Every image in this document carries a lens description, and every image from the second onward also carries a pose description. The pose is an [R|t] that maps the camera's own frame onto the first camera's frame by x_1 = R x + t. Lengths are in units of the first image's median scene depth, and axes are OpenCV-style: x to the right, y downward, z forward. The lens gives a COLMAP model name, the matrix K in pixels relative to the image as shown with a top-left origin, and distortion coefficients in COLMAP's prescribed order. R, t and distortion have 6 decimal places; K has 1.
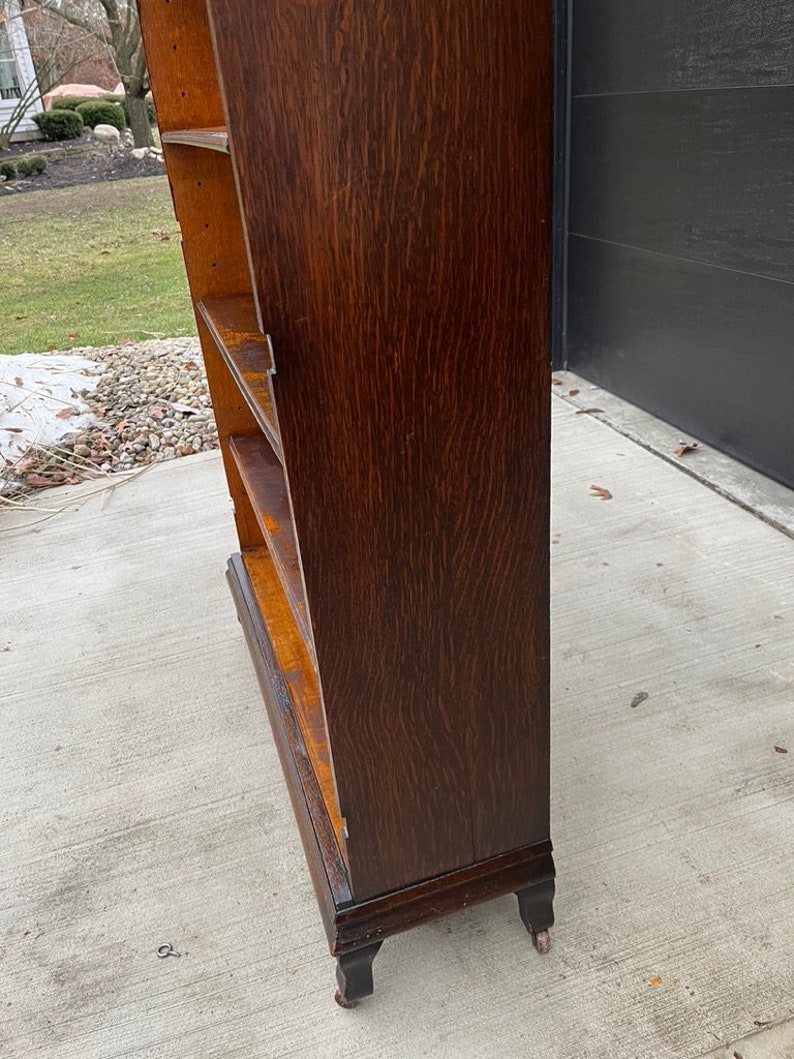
lens RADIAL K [[806.2, 0, 397.2], [0, 806.2, 534.3], [0, 0, 1]] dist [0.057196, -0.079500]
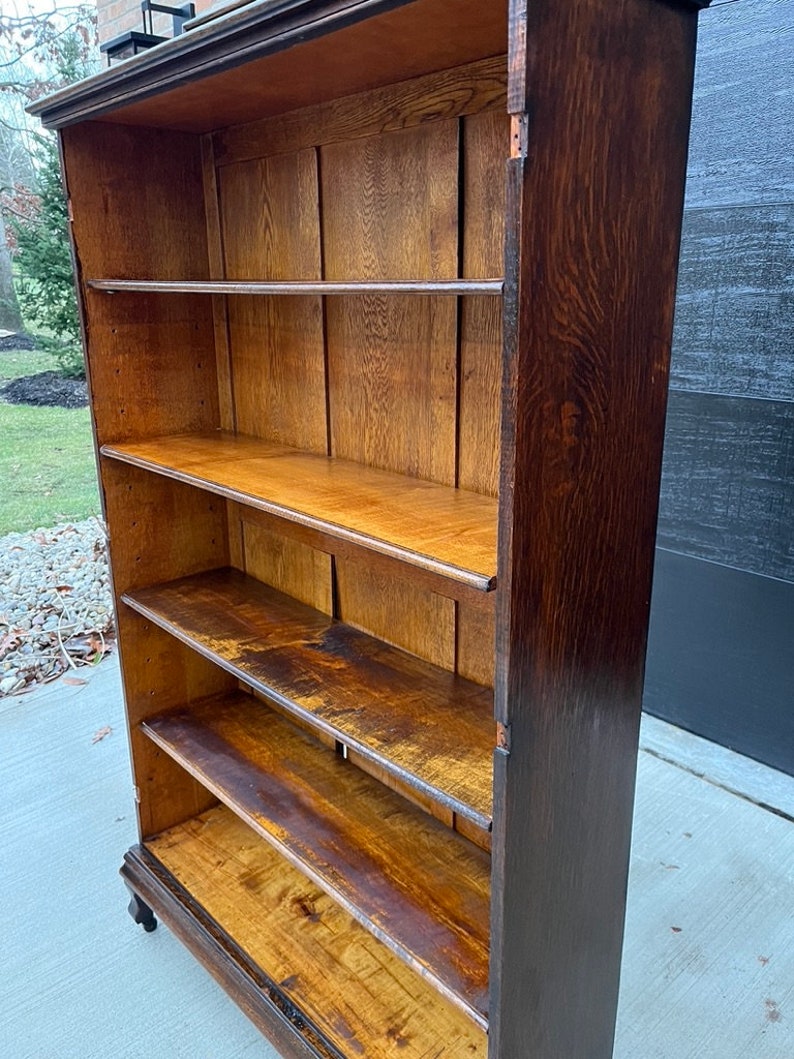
lens RADIAL K [[806.2, 0, 401.2], [0, 806.2, 518.5], [0, 0, 1]] dist [0.057196, -0.079500]
pose [[0.904241, -0.049335, 0.424162, -0.306228], [0.137452, 0.974066, -0.179728, -0.133921], [-0.404295, 0.220819, 0.887572, -0.030556]]
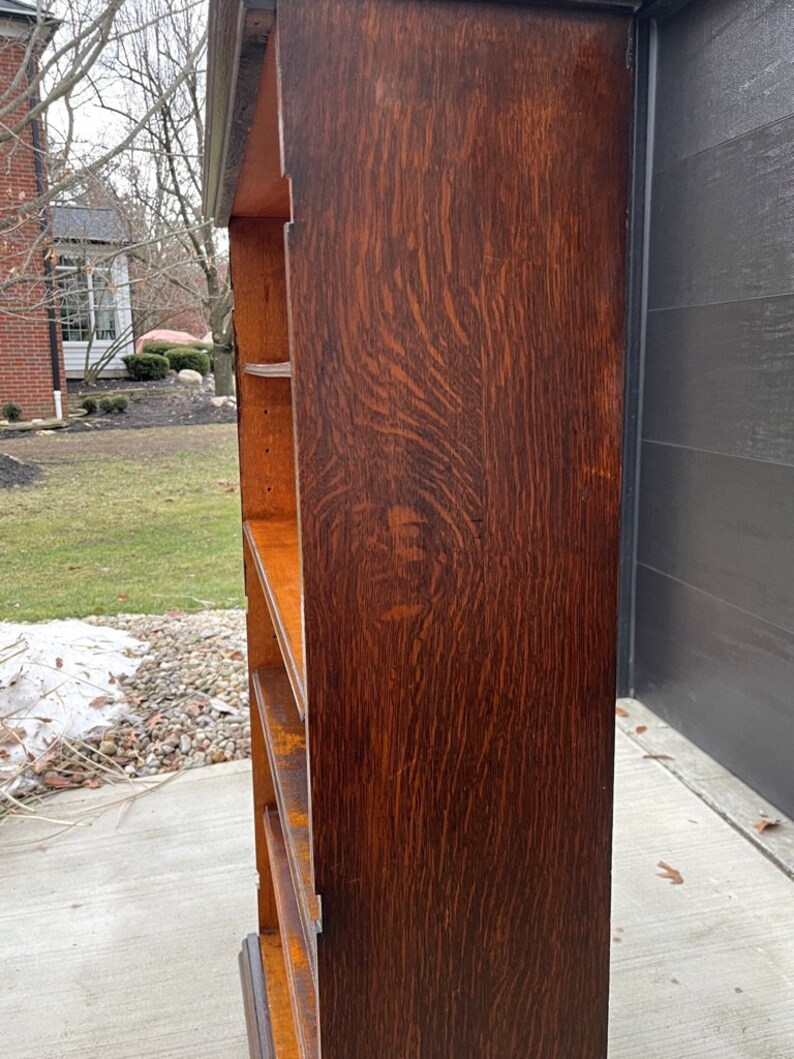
lens RADIAL K [[876.1, 0, 399.0], [0, 876.1, 524.7], [0, 0, 1]] dist [0.054303, -0.072878]
pose [[0.994591, 0.079001, -0.067436, -0.009785], [-0.095294, 0.952325, -0.289820, -0.141941], [0.041325, 0.294678, 0.954703, -0.058101]]
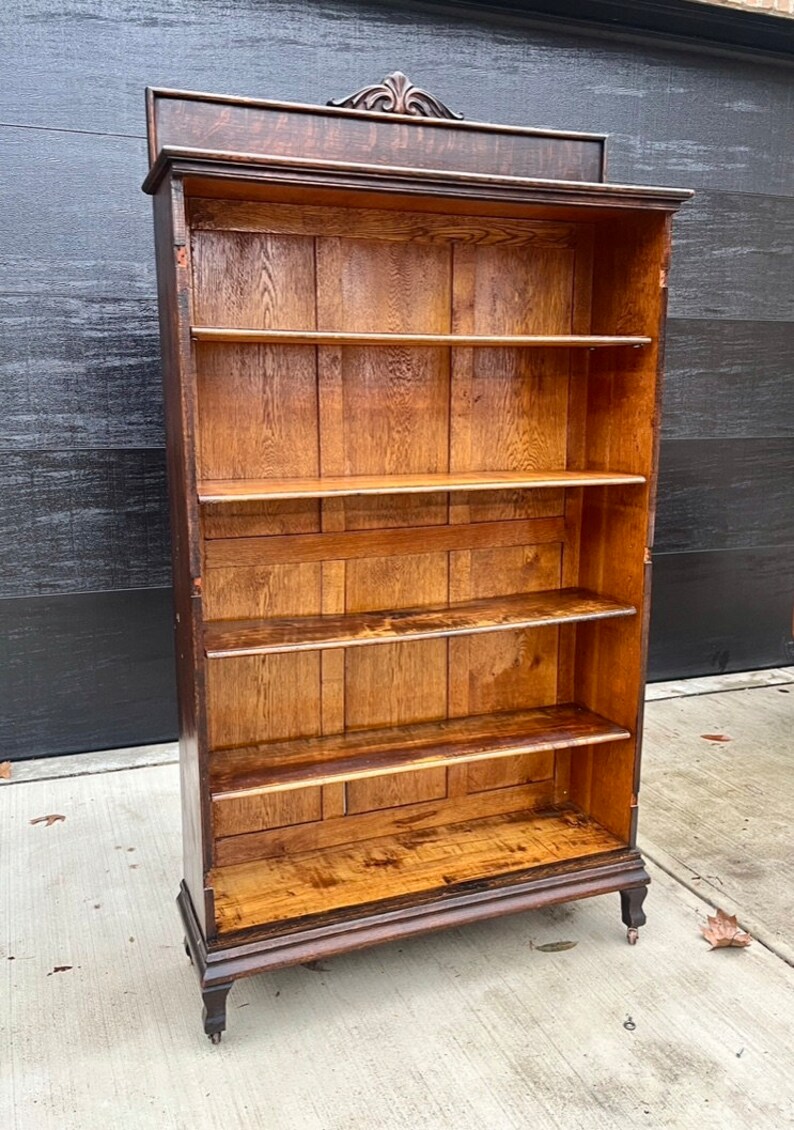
lens RADIAL K [[943.7, 0, 398.6], [0, 943.7, 574.3], [0, 0, 1]] dist [0.053098, -0.051292]
pose [[-0.069294, -0.119158, 0.990454, -1.164406], [0.465440, 0.874295, 0.137746, -0.361573], [-0.882363, 0.470542, -0.005123, 0.666926]]
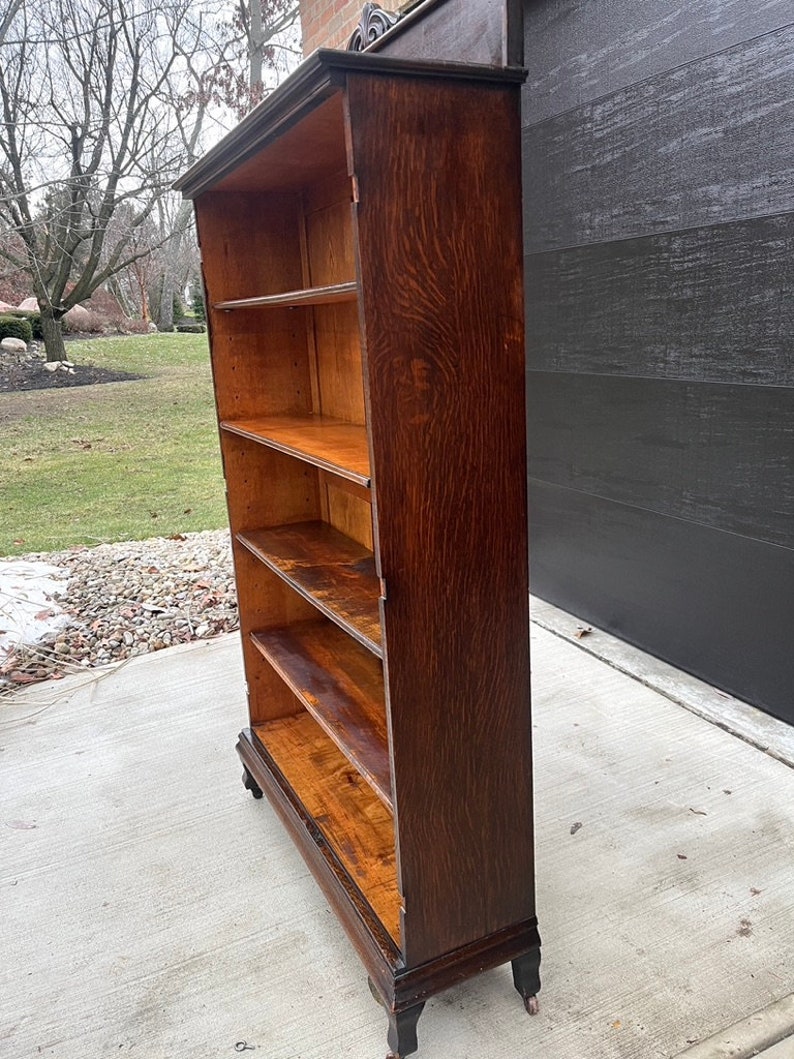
lens RADIAL K [[806.2, 0, 405.3], [0, 806.2, 529.9], [0, 0, 1]] dist [0.057196, -0.079500]
pose [[0.989059, -0.007807, 0.147316, -0.142692], [0.041853, 0.972418, -0.229458, 0.023407], [-0.141461, 0.233113, 0.962105, -0.289281]]
